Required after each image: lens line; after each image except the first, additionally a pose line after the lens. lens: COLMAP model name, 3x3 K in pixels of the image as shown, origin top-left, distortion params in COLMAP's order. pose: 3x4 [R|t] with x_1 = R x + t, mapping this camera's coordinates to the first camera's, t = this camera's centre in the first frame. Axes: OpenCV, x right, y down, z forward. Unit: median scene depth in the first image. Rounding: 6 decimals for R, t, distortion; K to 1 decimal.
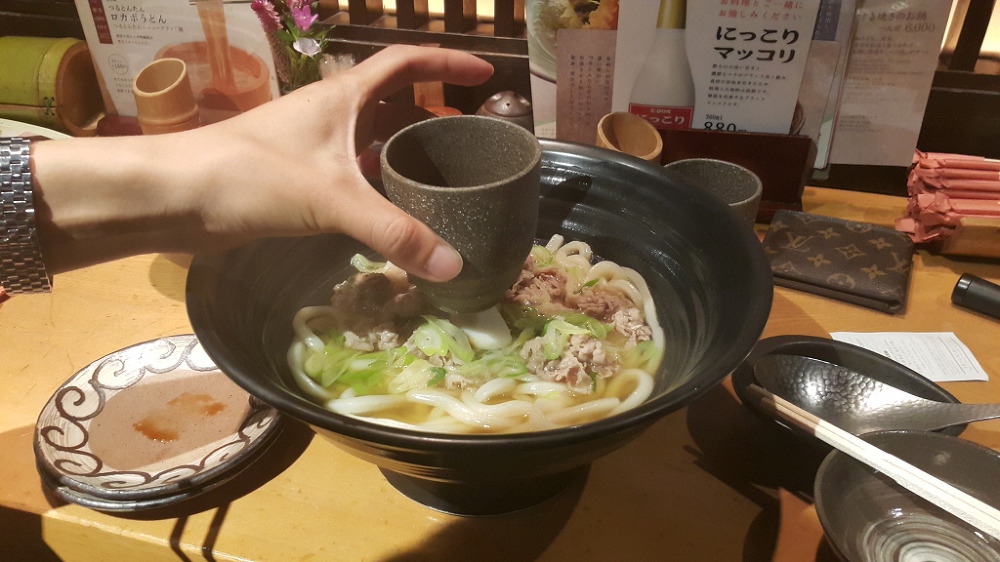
lens RADIAL K [[841.1, 0, 500.0], [0, 841.1, 281.0], [0, 0, 1]] dist [0.004663, -0.007398]
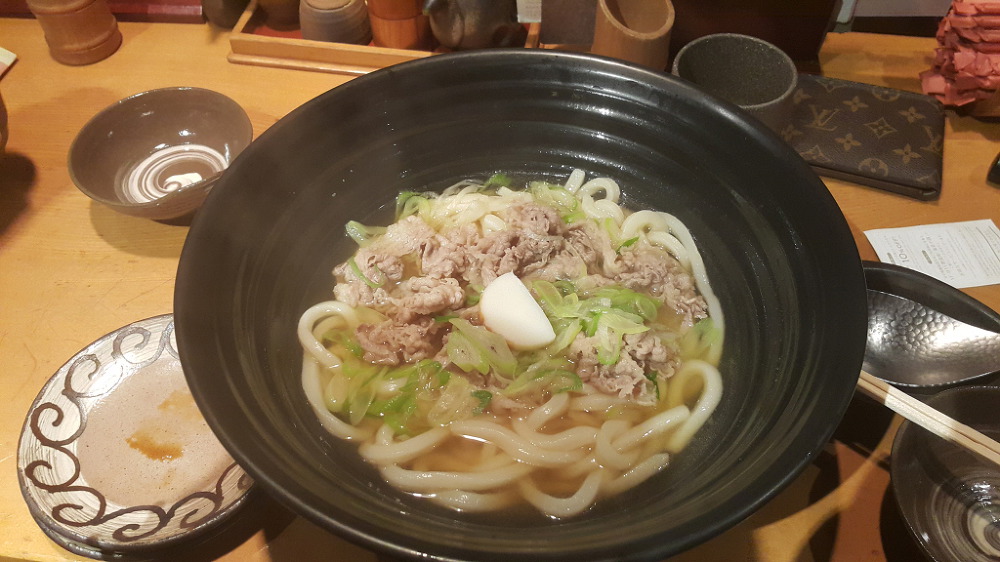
lens RADIAL K [[836.7, 0, 490.6], [0, 836.7, 281.0], [0, 0, 1]] dist [-0.005690, 0.011719]
pose [[0.993580, -0.094894, 0.061599, -0.090291], [0.073101, 0.954046, 0.290607, -0.216798], [-0.086345, -0.284238, 0.954858, 0.167582]]
